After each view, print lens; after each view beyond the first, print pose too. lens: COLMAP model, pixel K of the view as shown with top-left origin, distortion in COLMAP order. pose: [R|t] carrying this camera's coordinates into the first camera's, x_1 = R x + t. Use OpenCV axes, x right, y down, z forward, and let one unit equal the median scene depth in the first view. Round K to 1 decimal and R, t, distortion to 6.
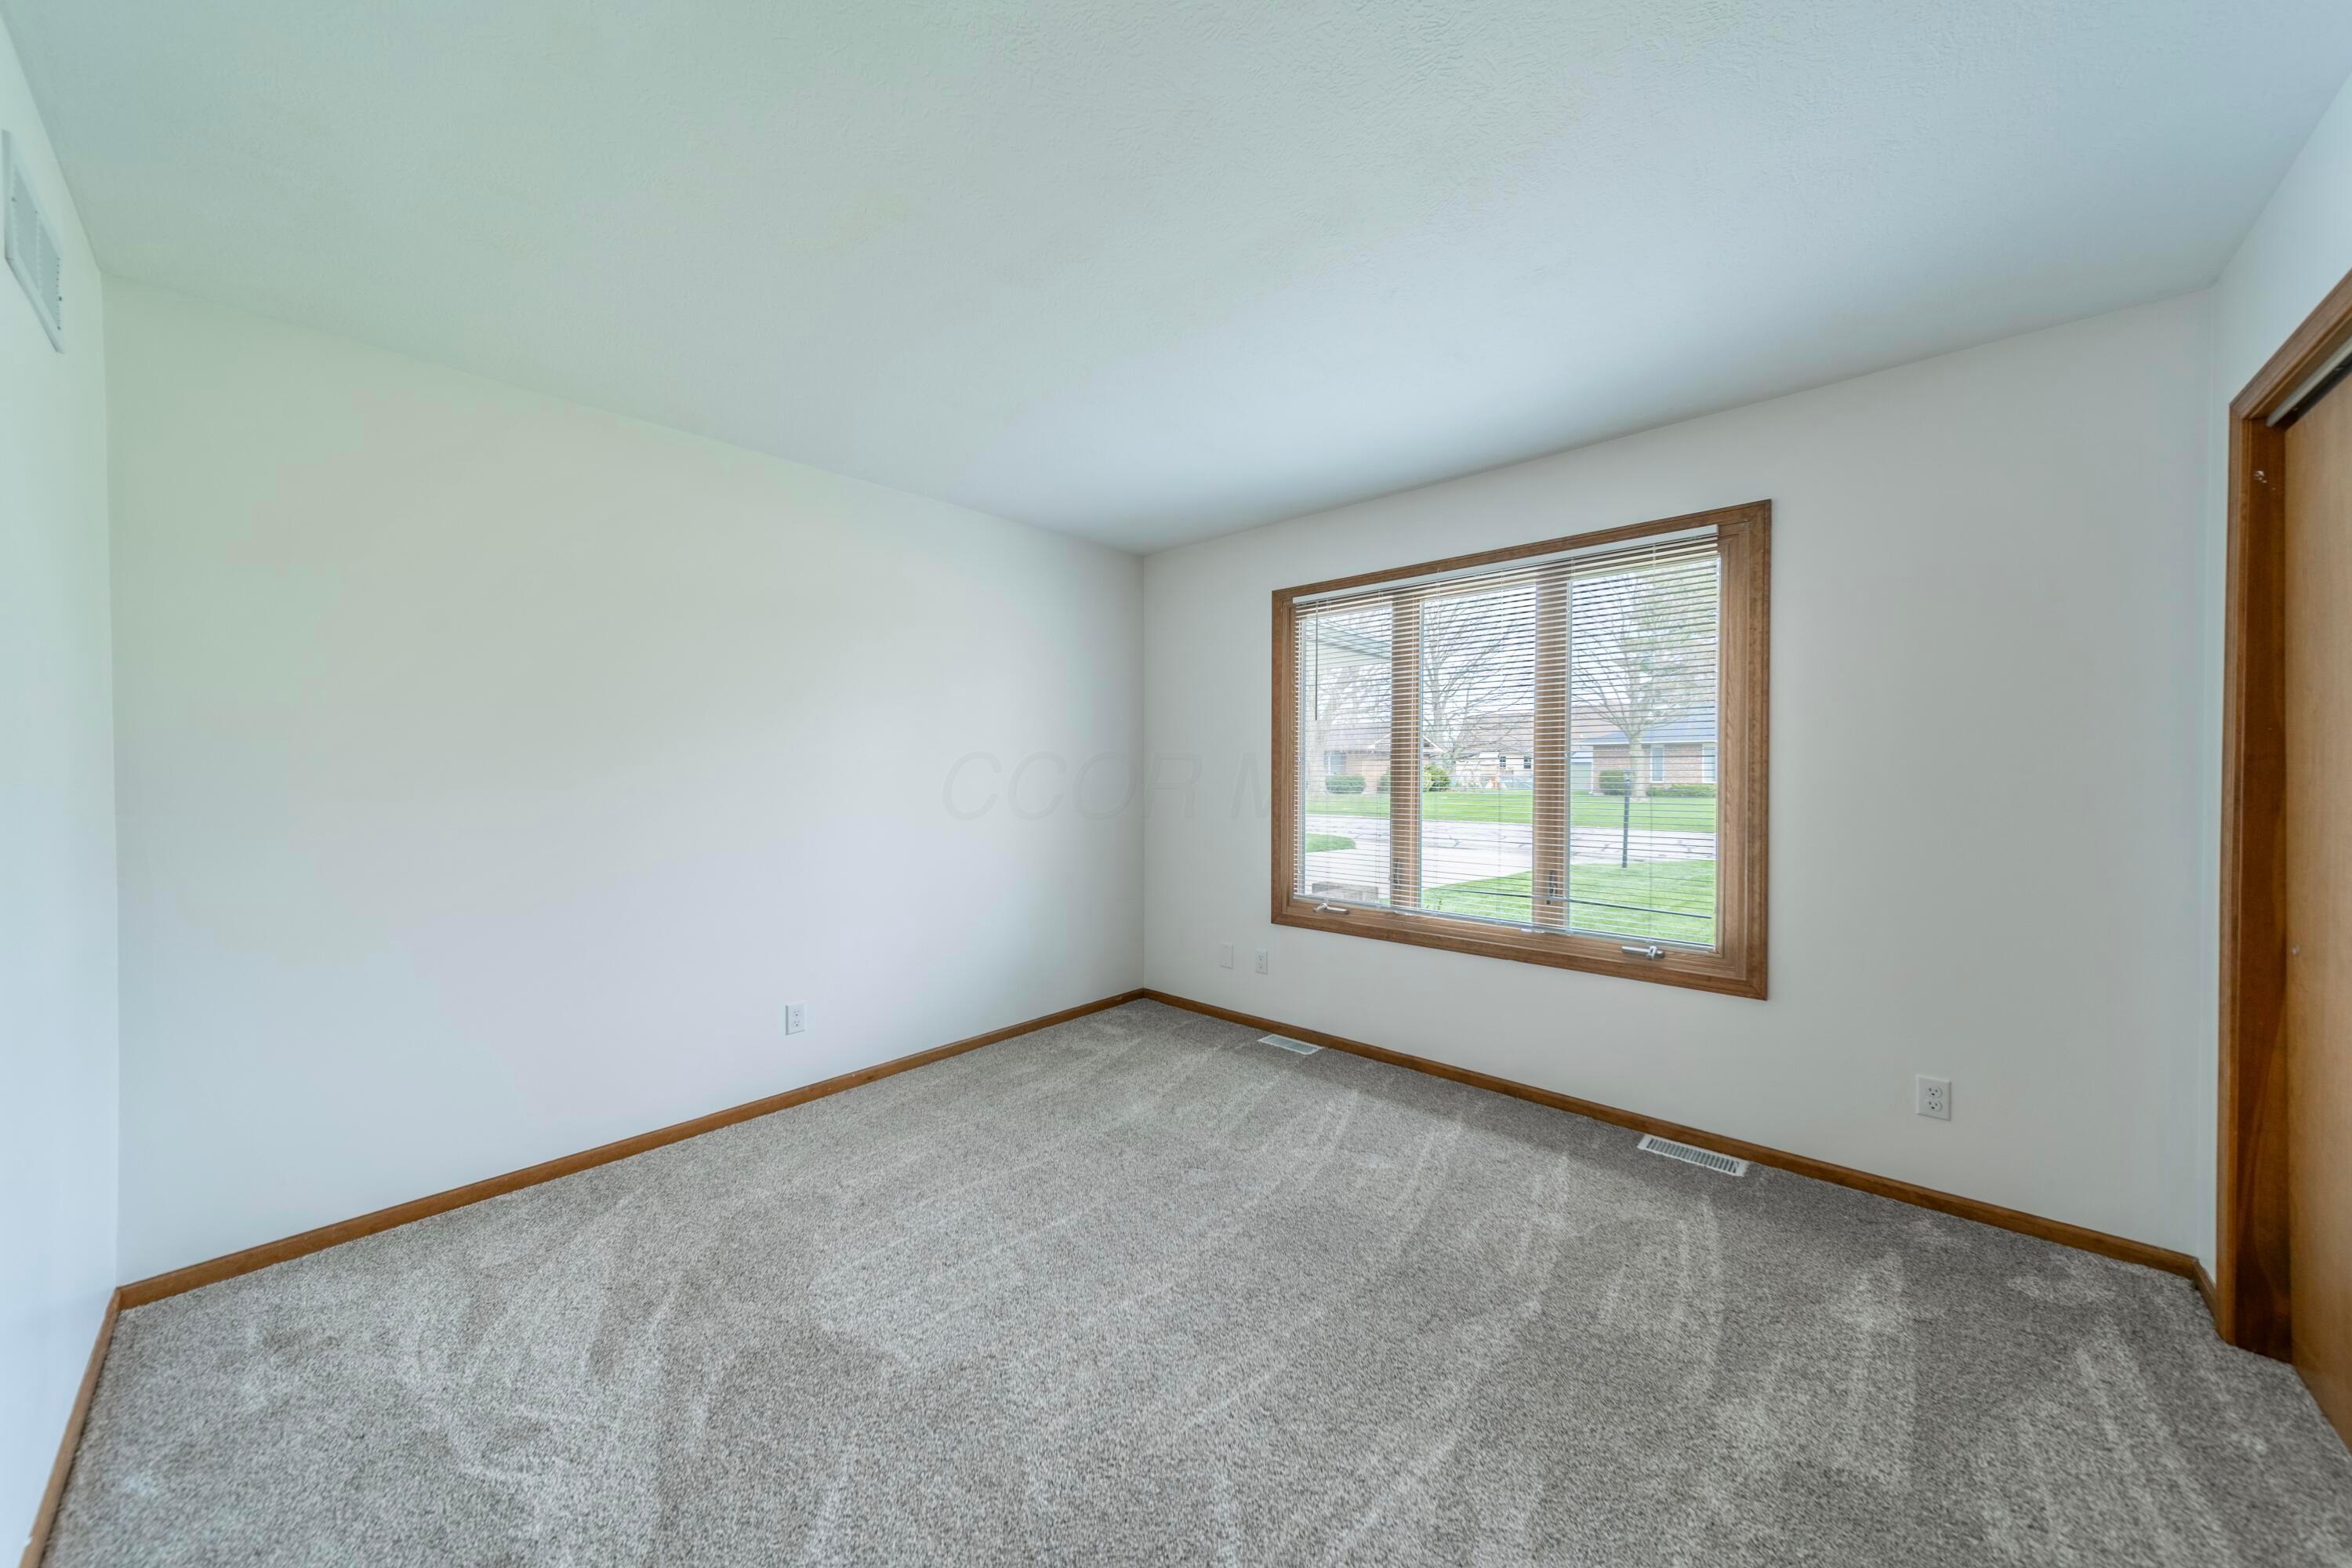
lens RADIAL K [[806.2, 0, 1230.2], [0, 806.2, 792.2], [0, 0, 1]] dist [0.001986, 0.000215]
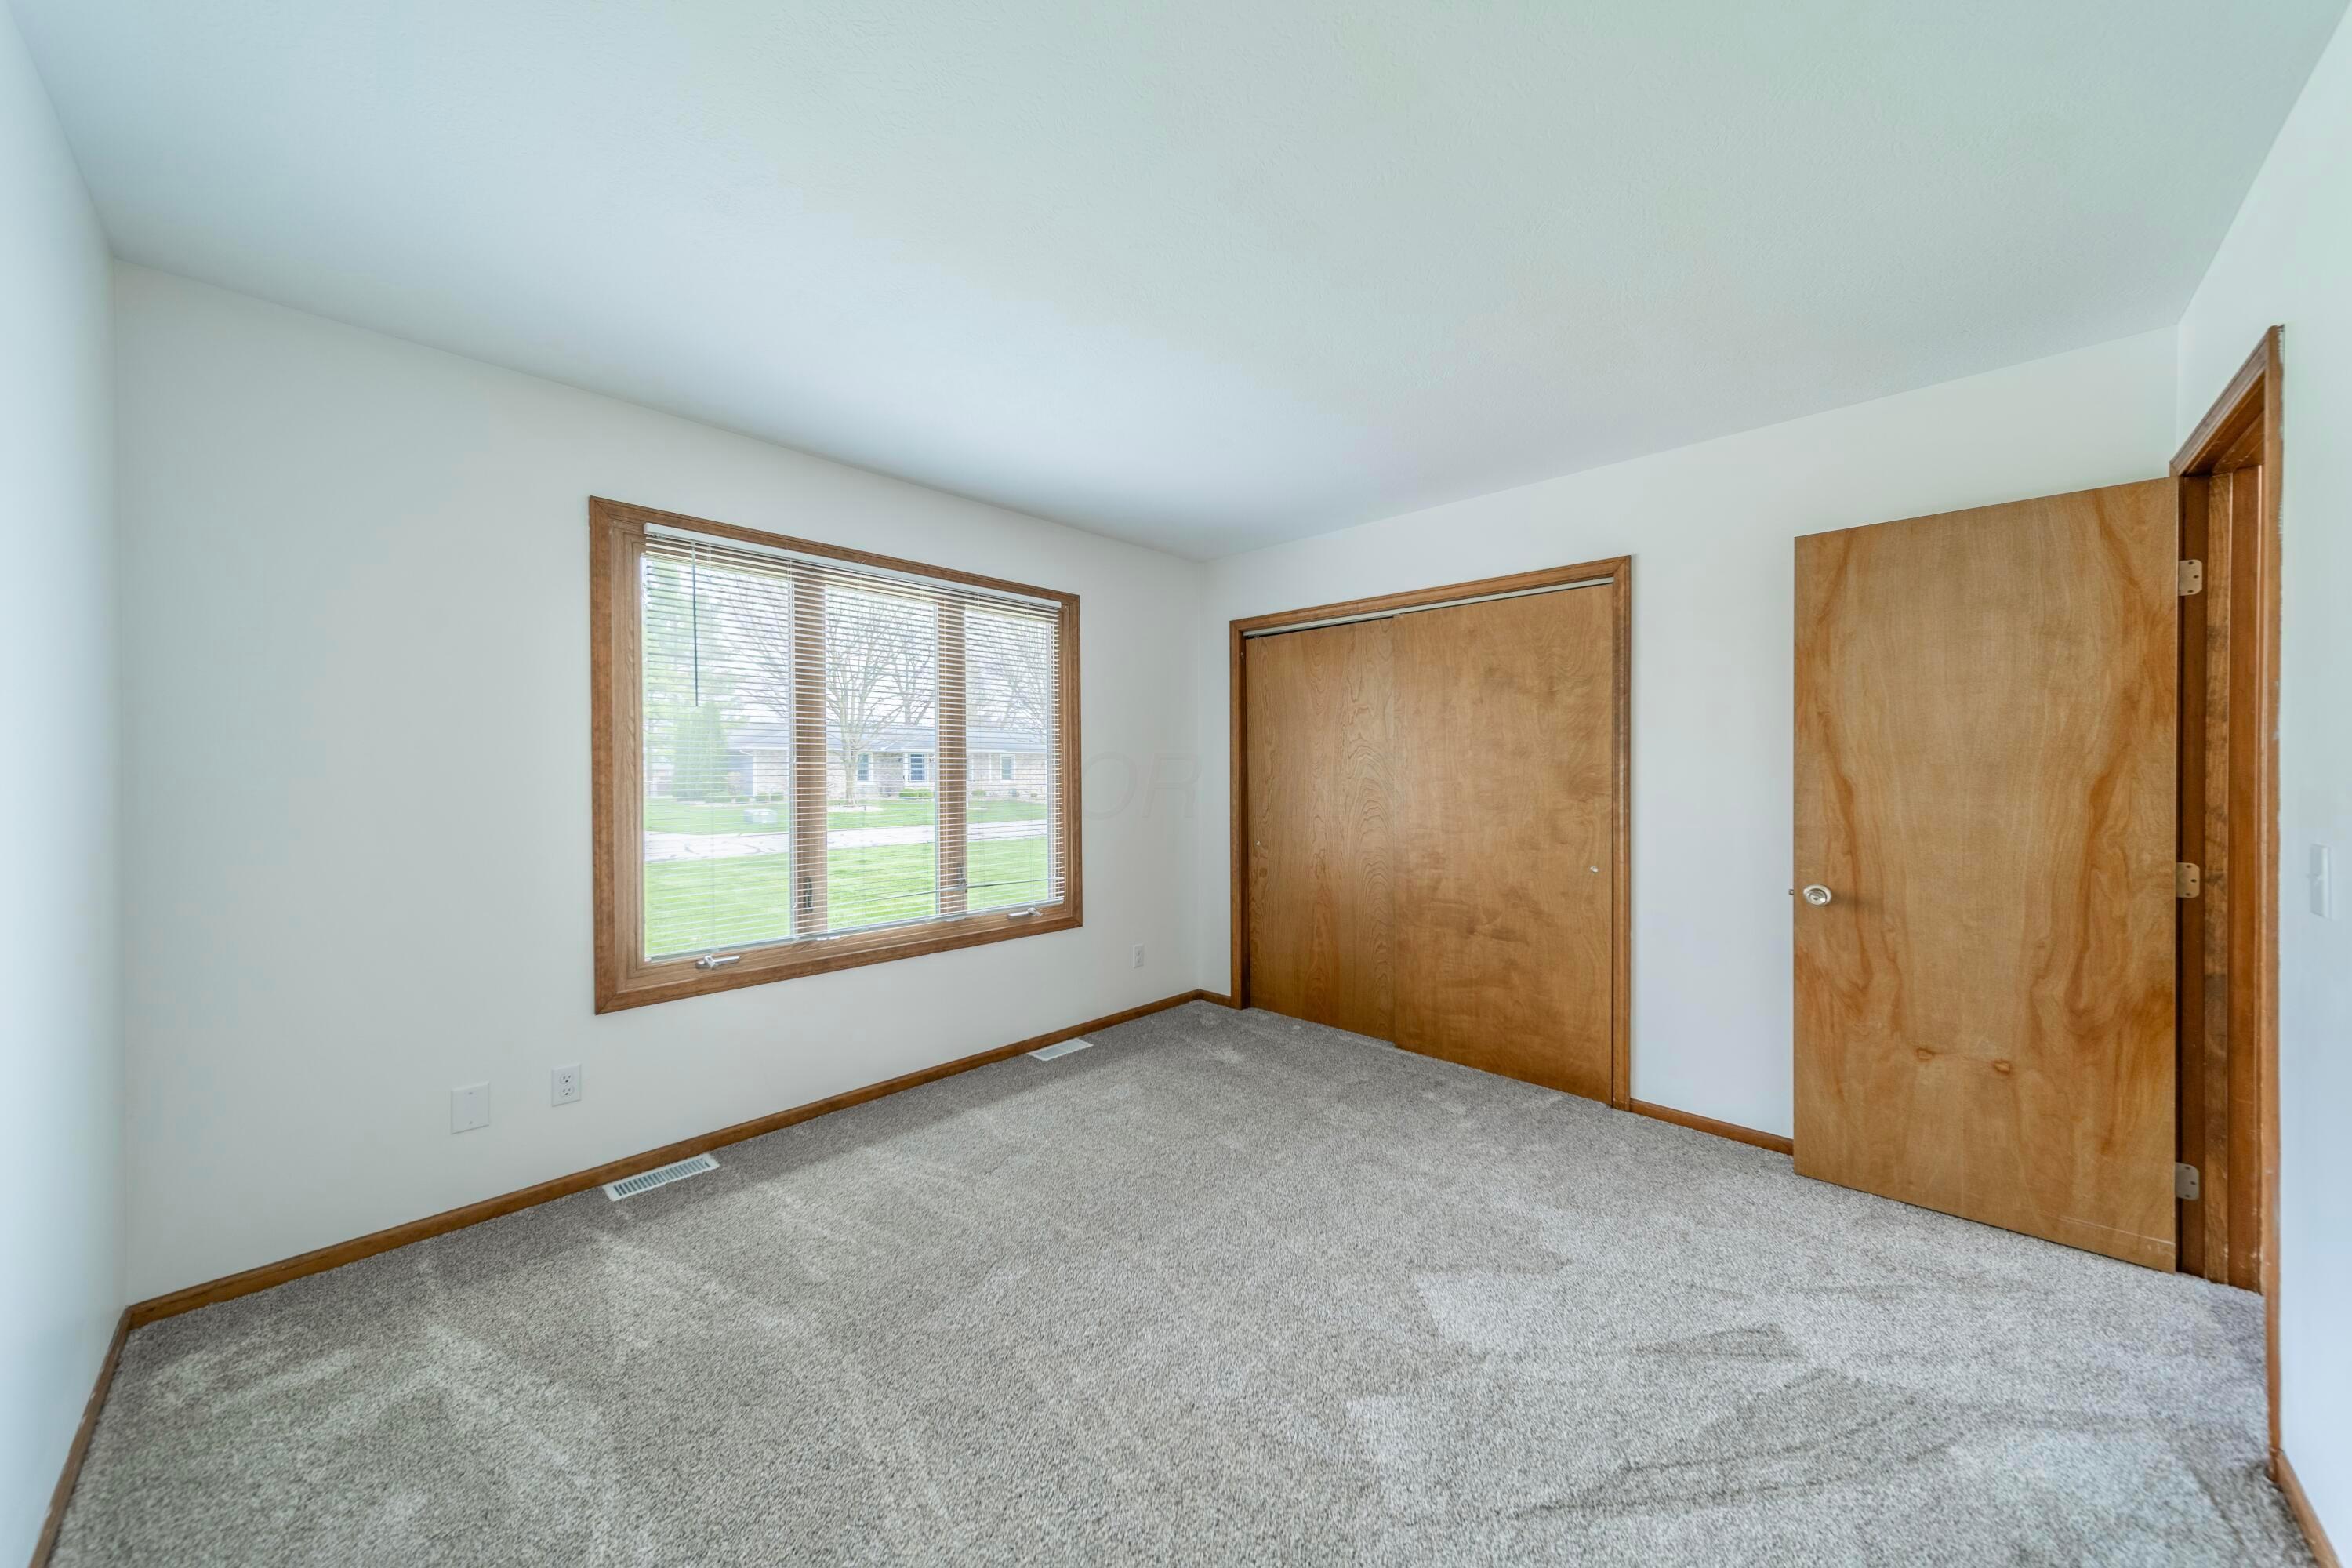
lens RADIAL K [[806.2, 0, 1145.7], [0, 806.2, 787.6], [0, 0, 1]] dist [0.001986, 0.000215]
pose [[0.063465, -0.015835, 0.997858, -0.639976], [0.027509, 0.999522, 0.014112, -0.015980], [-0.997605, 0.026554, 0.063870, 0.600269]]
